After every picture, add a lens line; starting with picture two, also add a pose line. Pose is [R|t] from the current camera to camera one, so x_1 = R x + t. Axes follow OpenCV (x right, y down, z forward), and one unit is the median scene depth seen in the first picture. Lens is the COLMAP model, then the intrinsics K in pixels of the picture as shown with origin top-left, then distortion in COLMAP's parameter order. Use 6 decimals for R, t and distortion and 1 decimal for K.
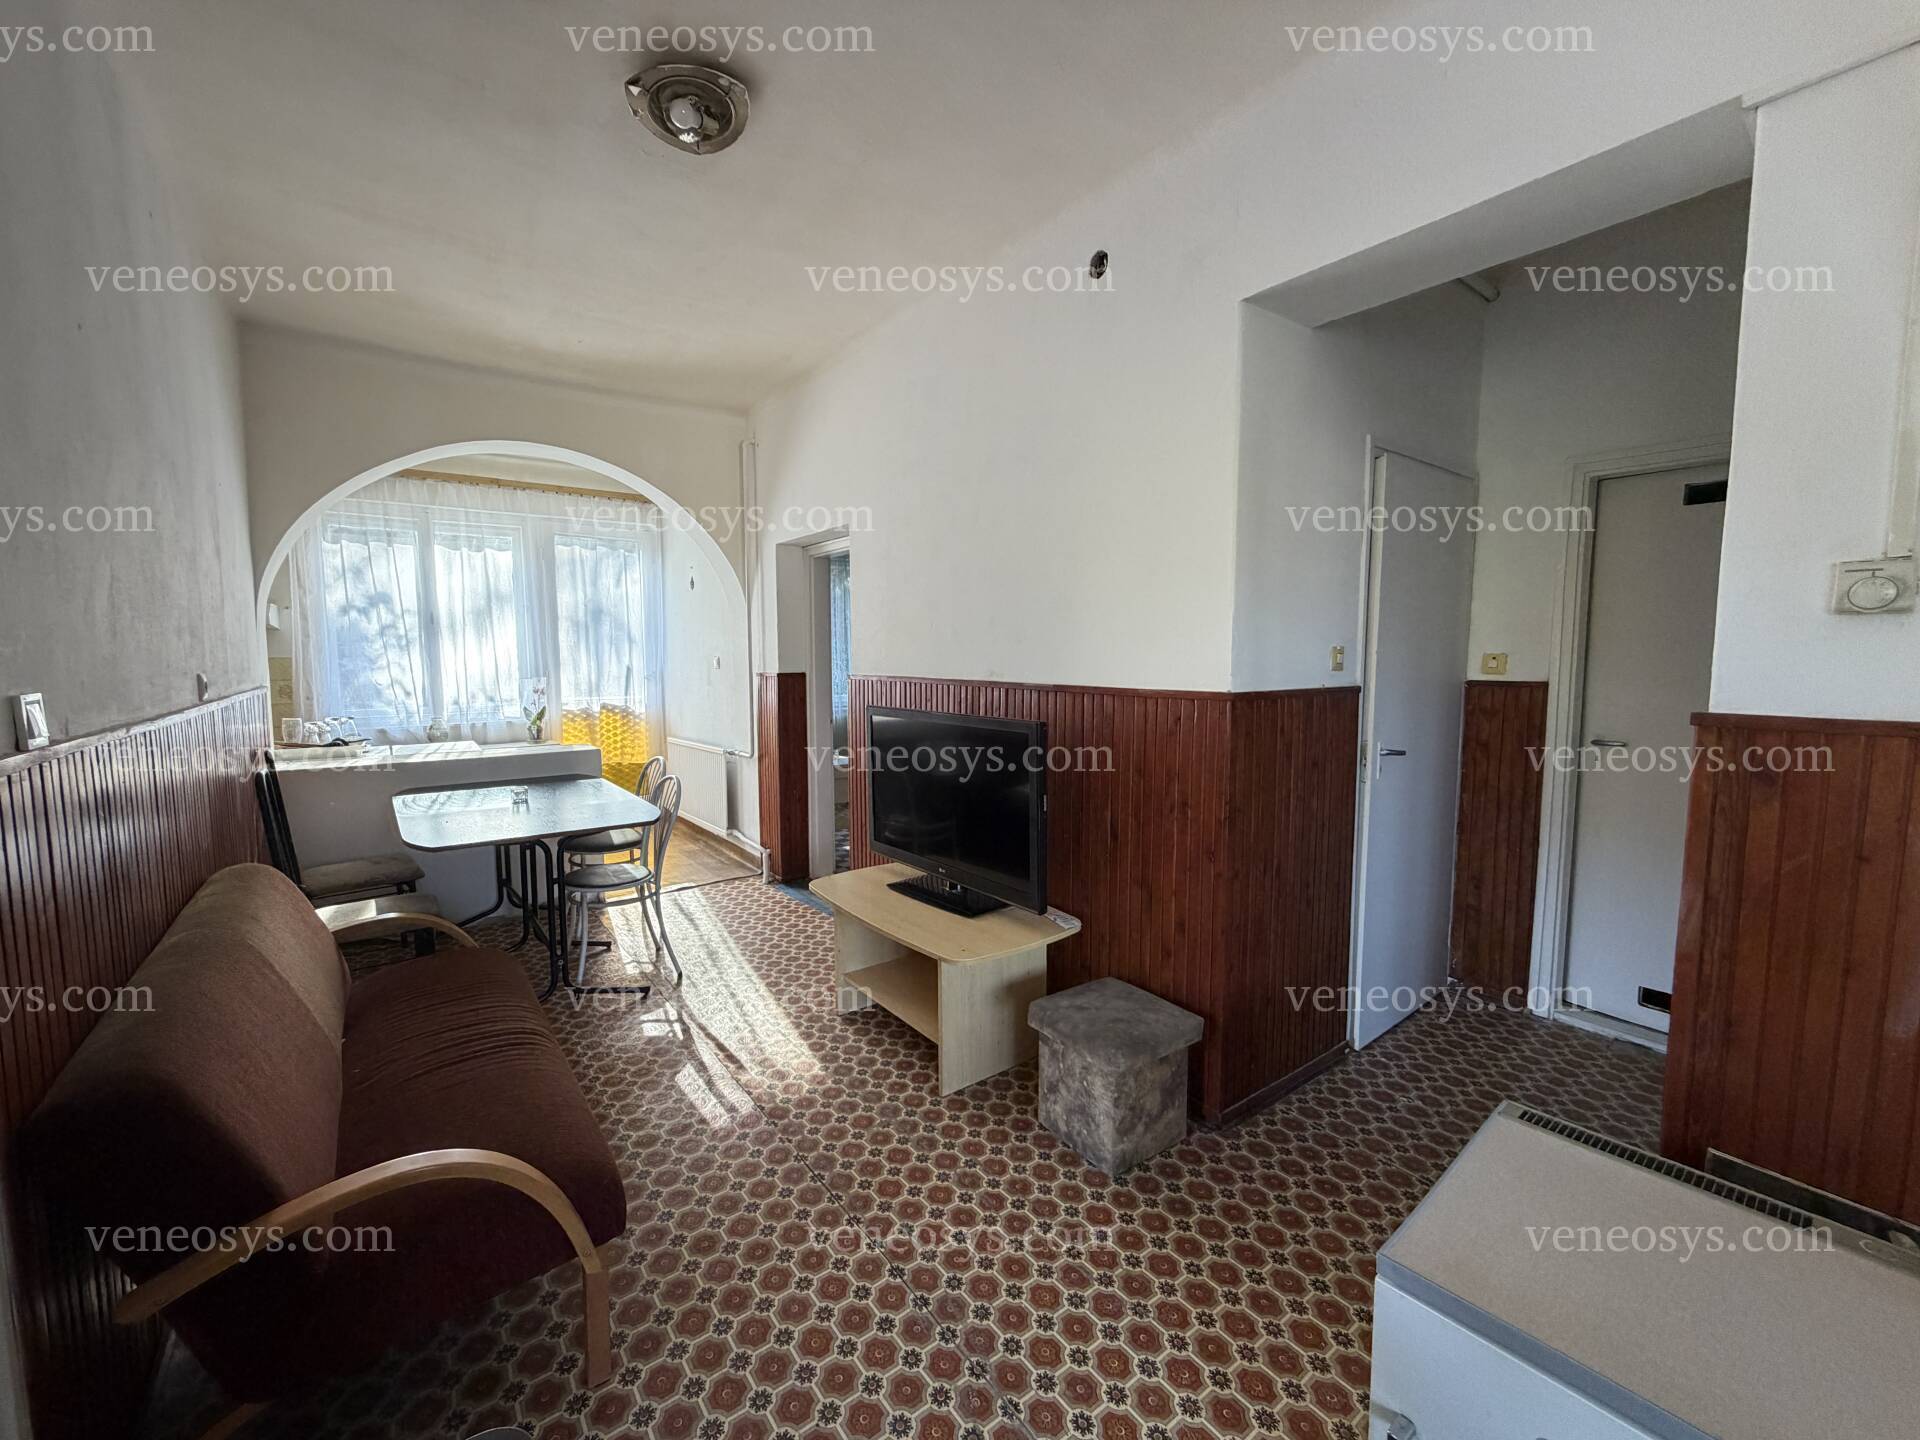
lens RADIAL K [[768.6, 0, 956.7], [0, 768.6, 720.0], [0, 0, 1]] dist [-0.002053, -0.000113]
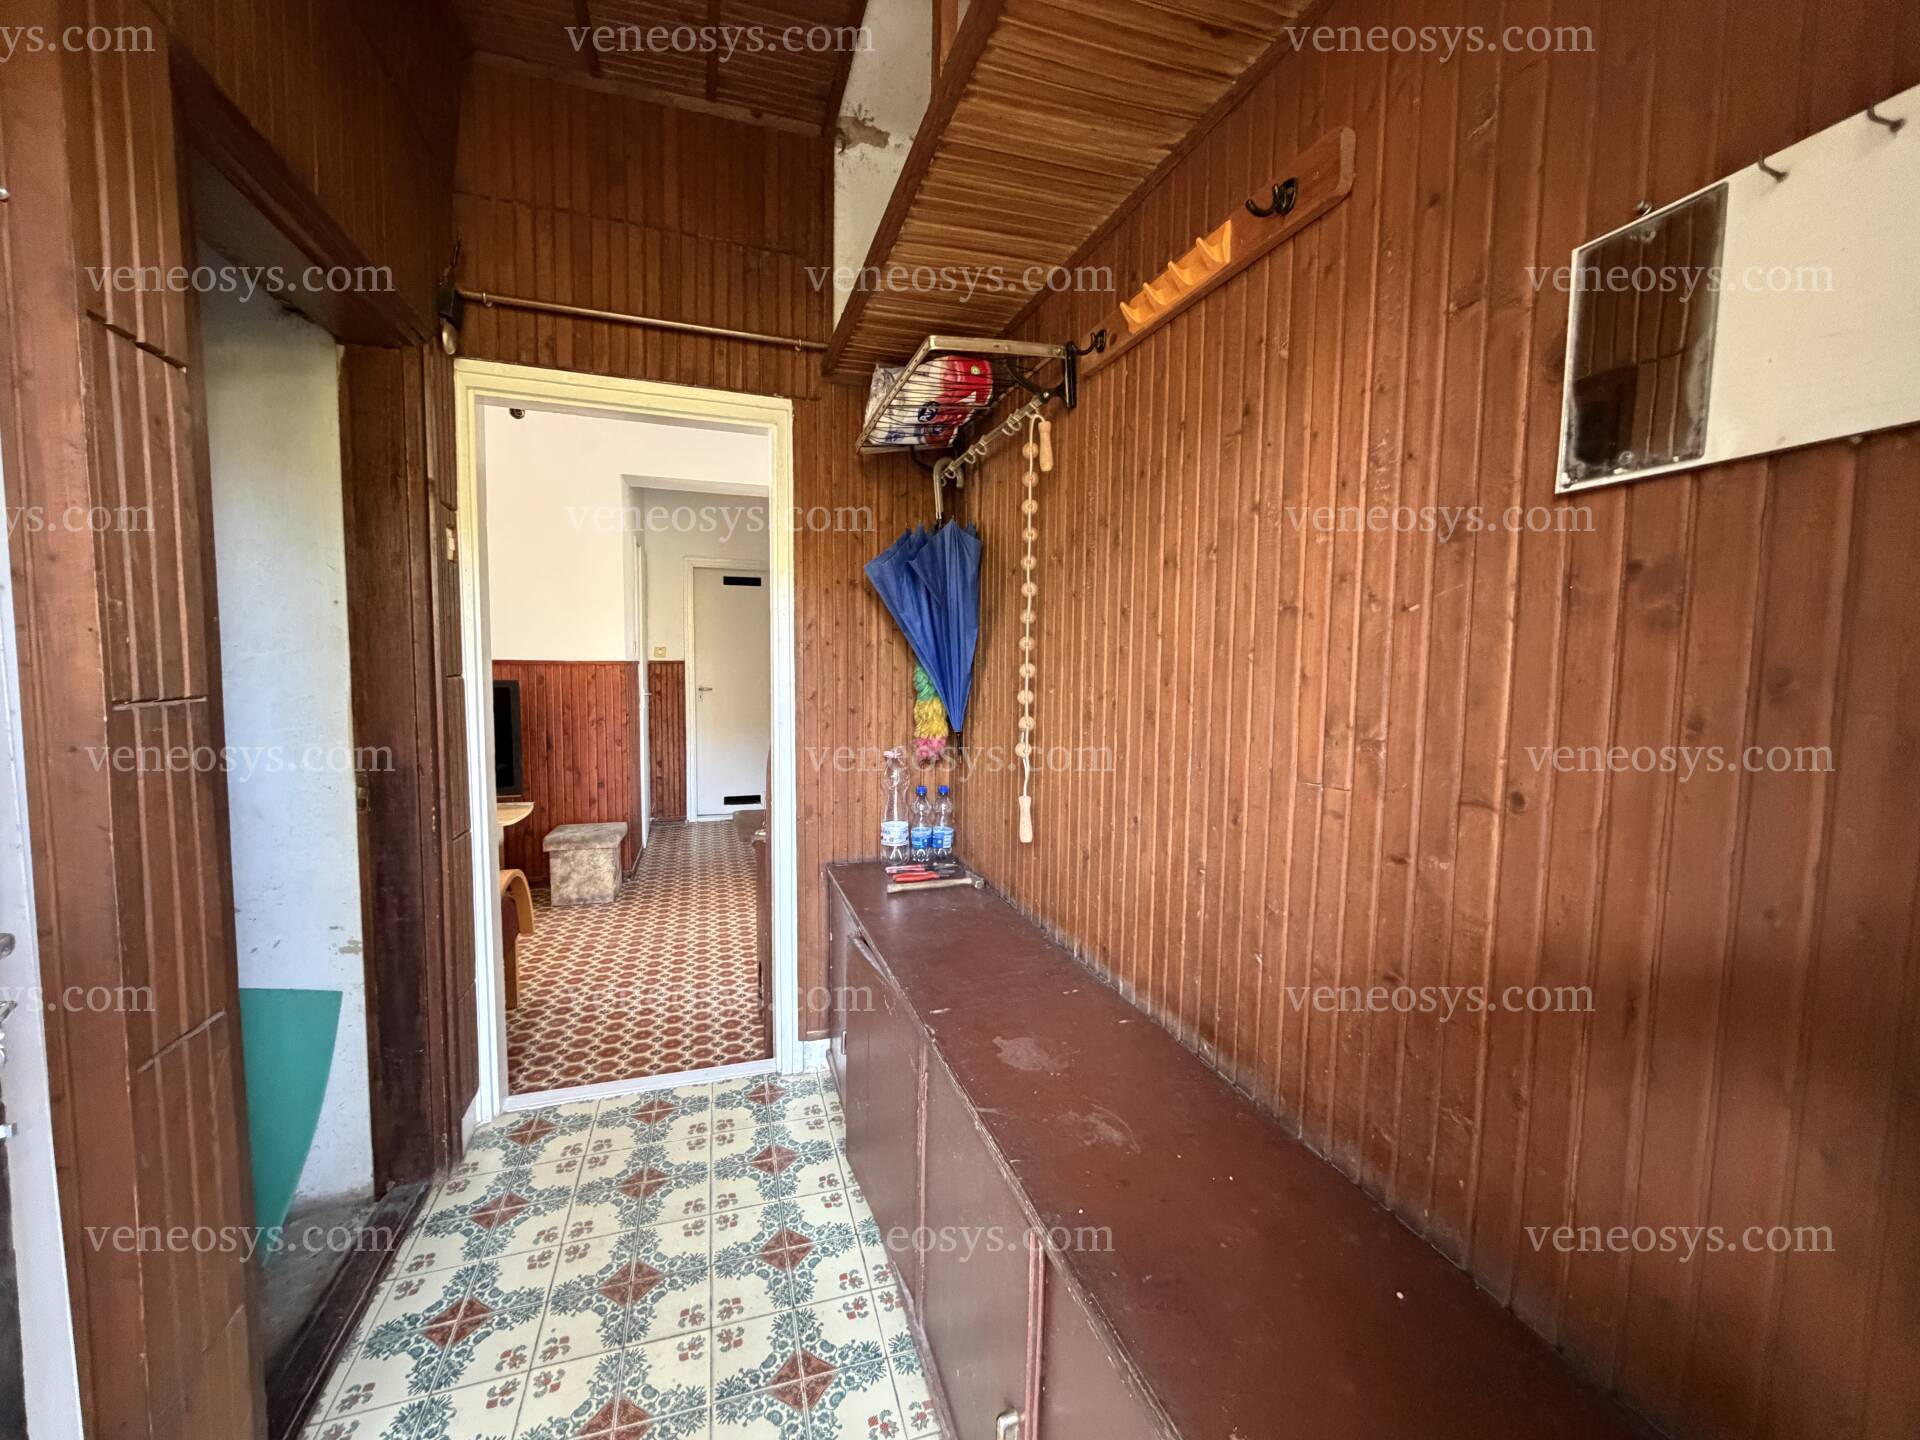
lens RADIAL K [[768.6, 0, 954.4], [0, 768.6, 717.6], [0, 0, 1]] dist [-0.002053, -0.000113]
pose [[0.328181, -0.068032, 0.942162, -0.925342], [0.076844, 0.996020, 0.045154, 0.064171], [-0.941484, 0.057581, 0.332102, -0.362501]]
